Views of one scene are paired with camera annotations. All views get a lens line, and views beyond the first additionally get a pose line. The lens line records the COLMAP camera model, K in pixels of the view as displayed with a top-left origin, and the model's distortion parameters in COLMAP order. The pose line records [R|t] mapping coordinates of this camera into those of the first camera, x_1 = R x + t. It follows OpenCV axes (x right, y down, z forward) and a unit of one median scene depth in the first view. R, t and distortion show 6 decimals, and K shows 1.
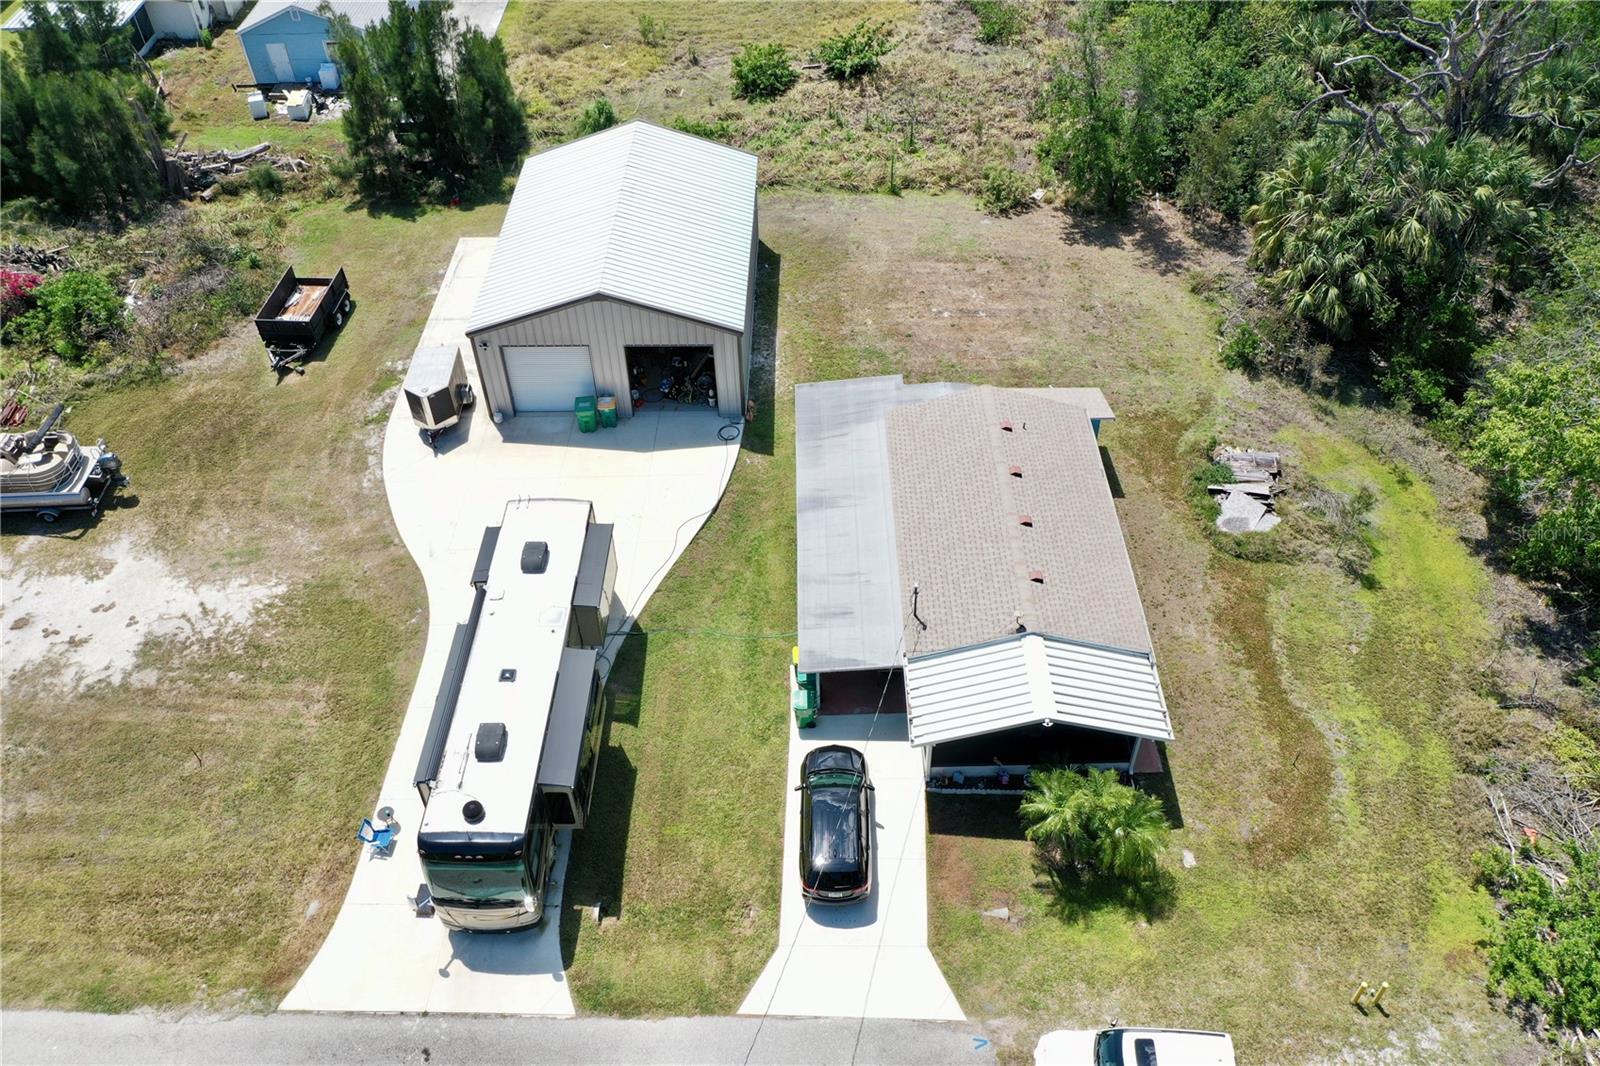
lens RADIAL K [[1261.7, 0, 802.3], [0, 1261.7, 529.7], [0, 0, 1]] dist [-0.005843, -0.000963]
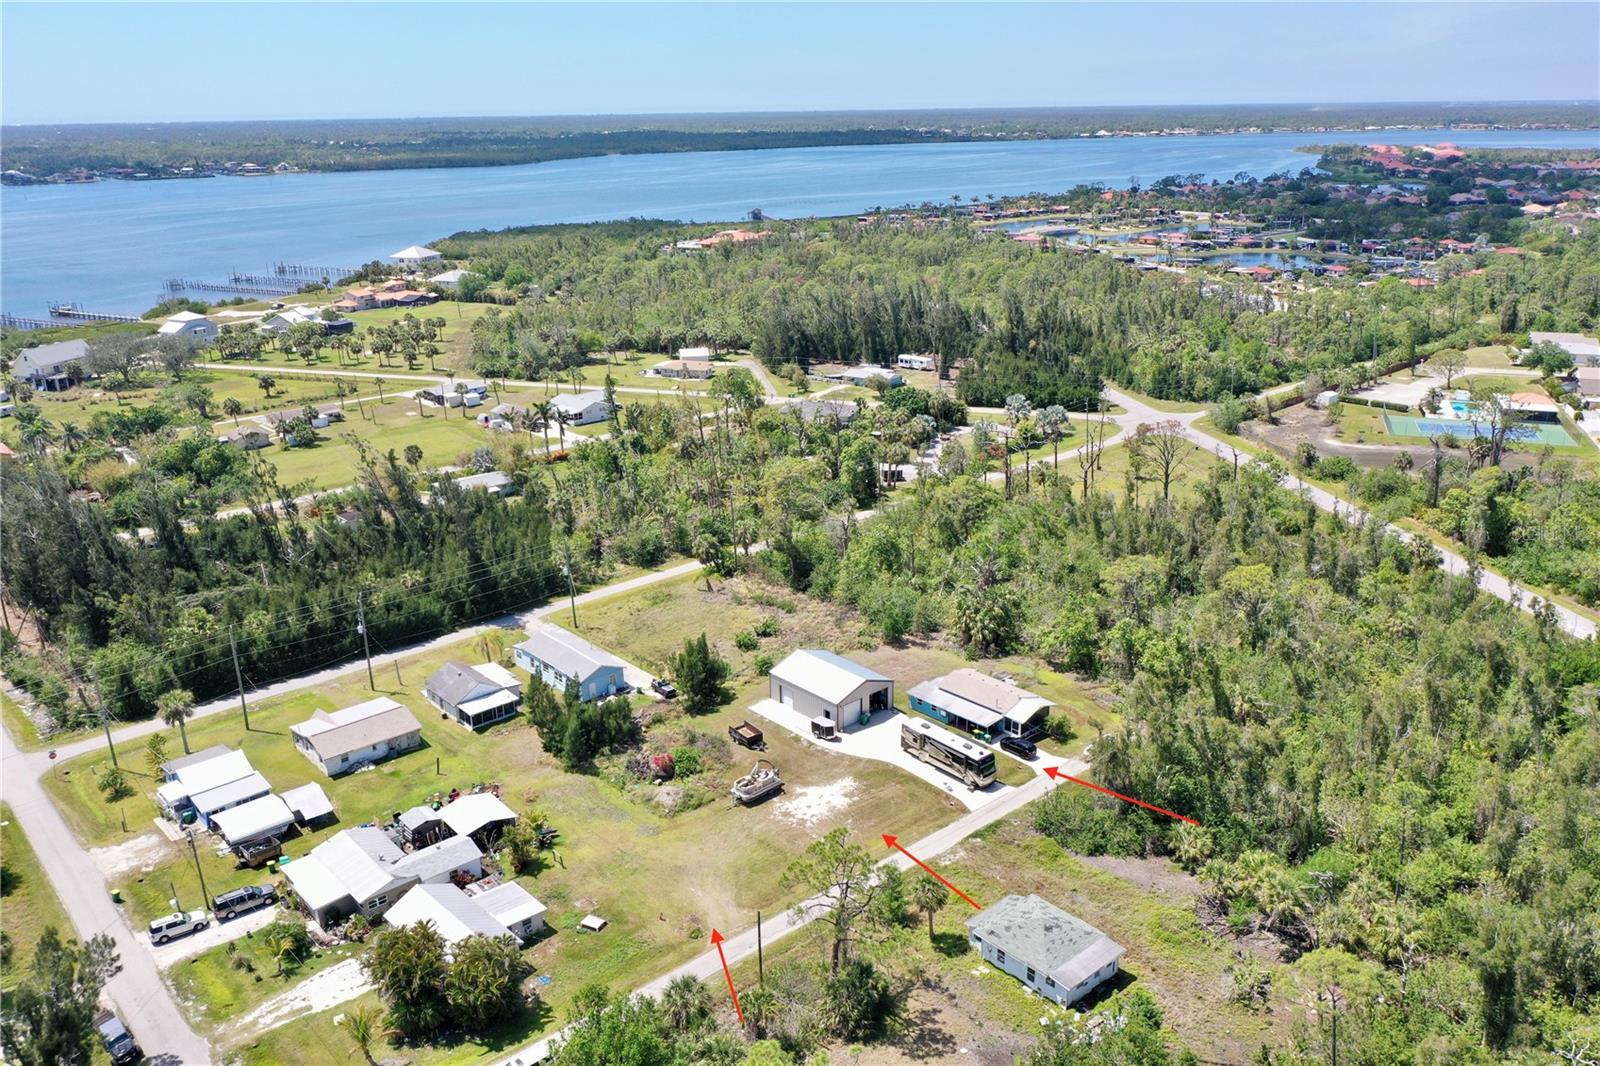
lens RADIAL K [[1259.2, 0, 801.7], [0, 1259.2, 533.5], [0, 0, 1]] dist [-0.004751, 0.001576]
pose [[0.740399, -0.210600, 0.638323, -2.326616], [0.470905, 0.840166, -0.269017, 0.316127], [-0.479642, 0.499770, 0.721231, -1.589524]]
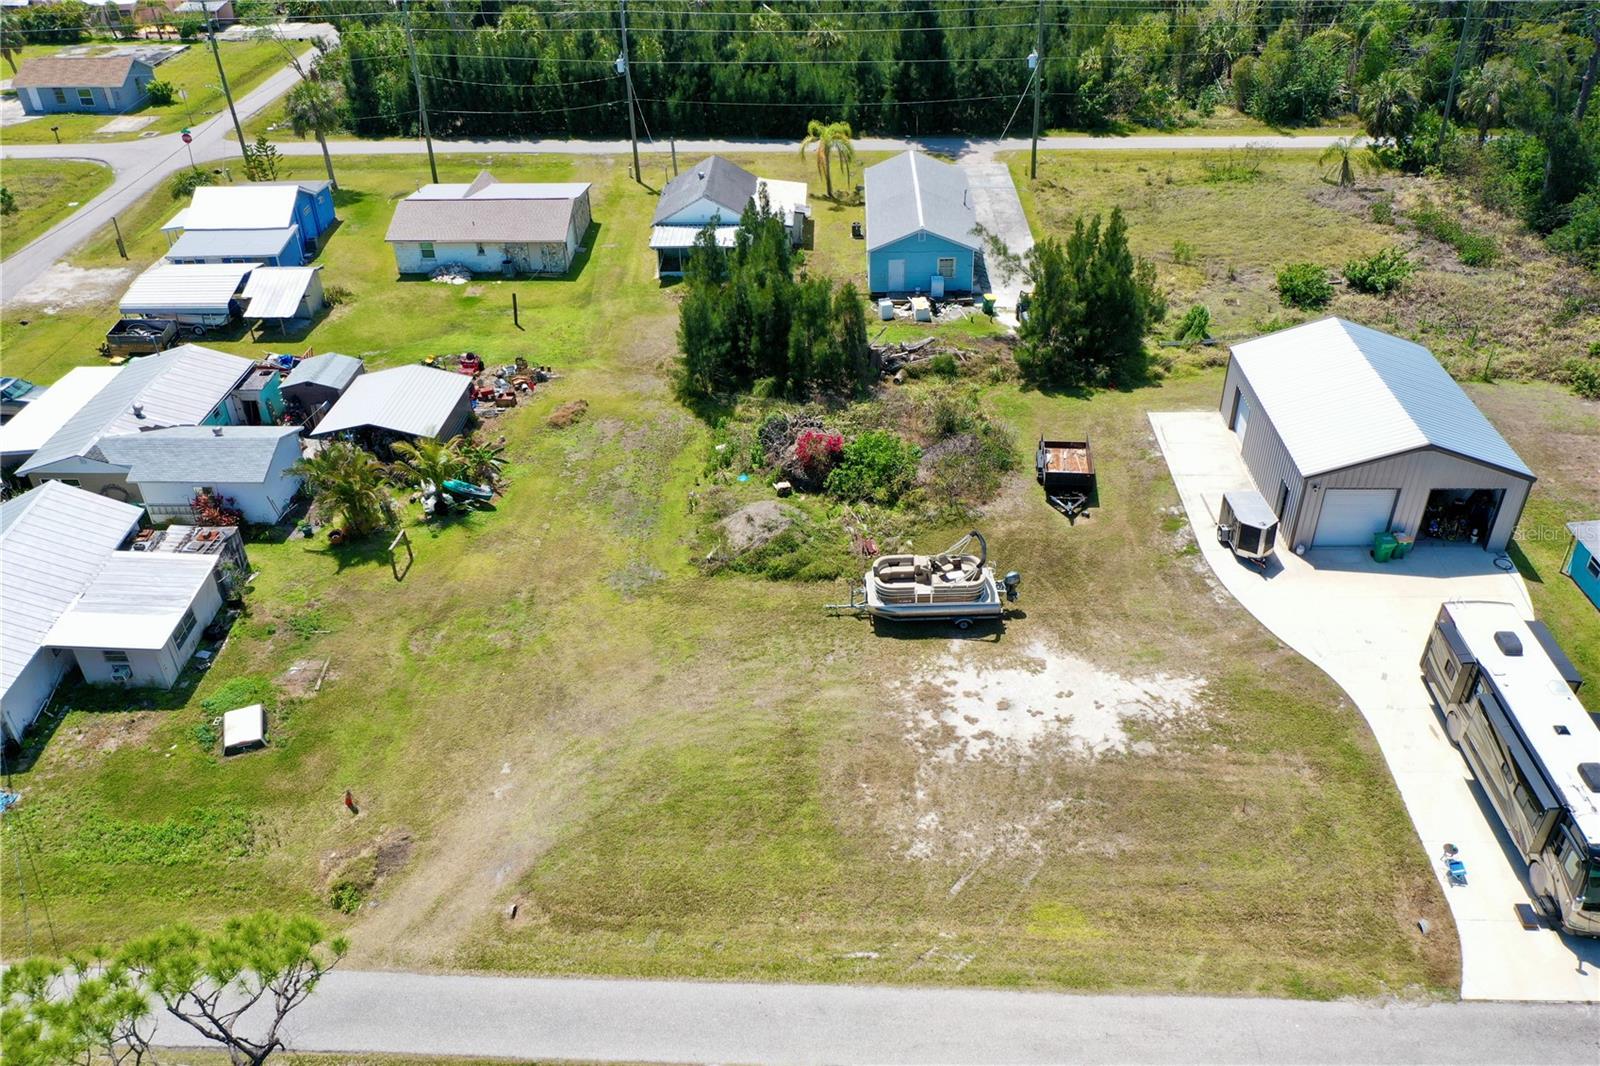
lens RADIAL K [[1261.7, 0, 802.3], [0, 1261.7, 529.7], [0, 0, 1]] dist [-0.005843, -0.000963]
pose [[0.999810, 0.010195, -0.016622, -0.697314], [-0.012974, 0.984162, -0.176796, 0.109172], [0.014556, 0.176979, 0.984107, -0.181937]]
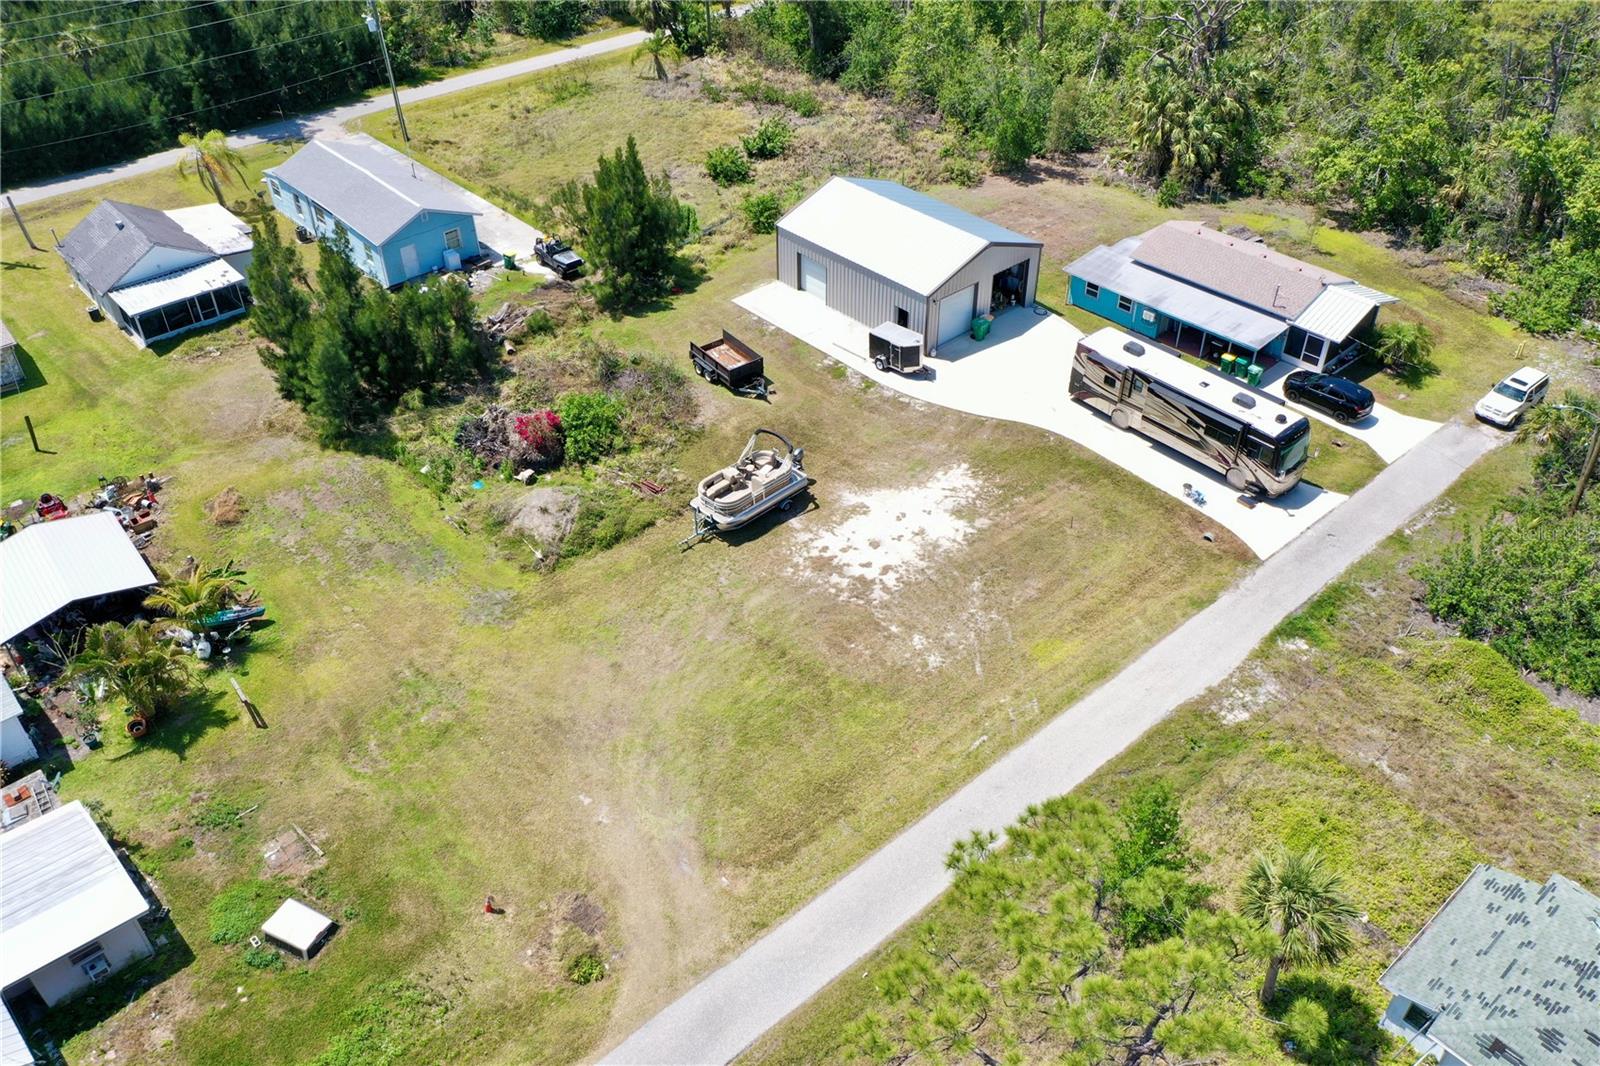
lens RADIAL K [[1261.7, 0, 802.3], [0, 1261.7, 529.7], [0, 0, 1]] dist [-0.005843, -0.000963]
pose [[0.737021, -0.406100, 0.540262, -1.279058], [0.467345, 0.883672, 0.026685, -0.015524], [-0.488252, 0.232821, 0.841073, -0.156486]]
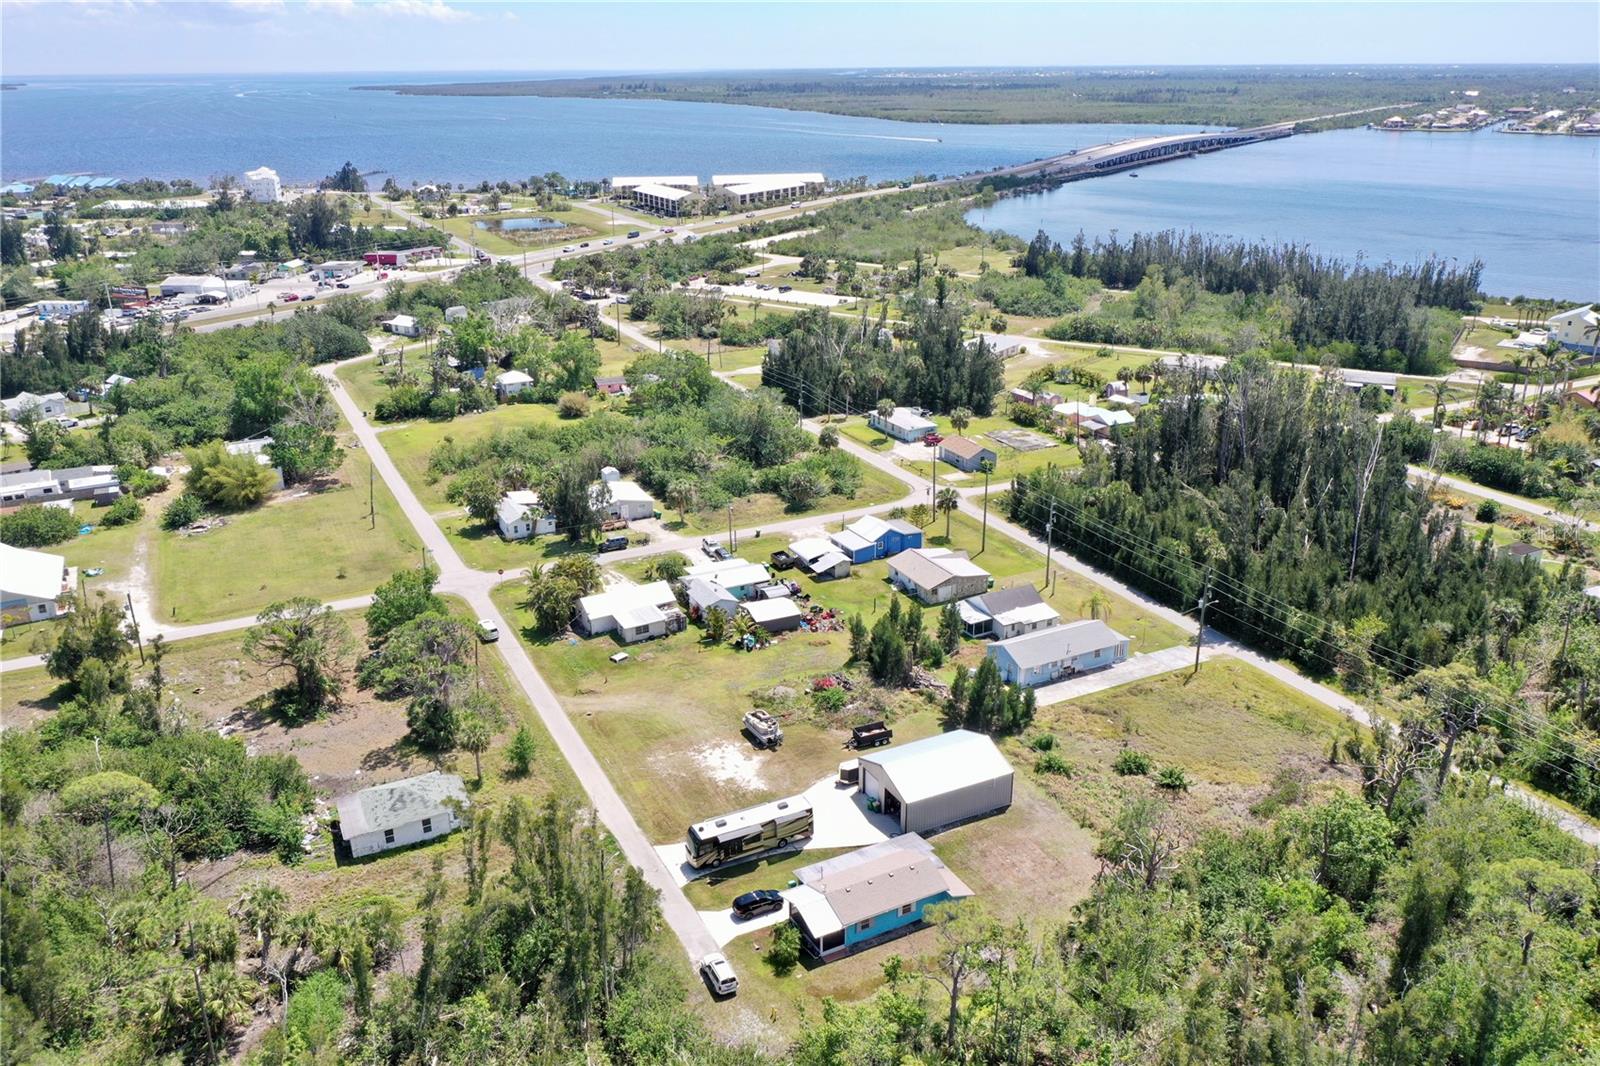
lens RADIAL K [[1261.7, 0, 802.3], [0, 1261.7, 529.7], [0, 0, 1]] dist [-0.005843, -0.000963]
pose [[0.462501, 0.319400, -0.827089, 1.866350], [-0.619222, 0.784010, -0.043499, -0.349280], [0.634553, 0.532270, 0.560385, -0.981407]]
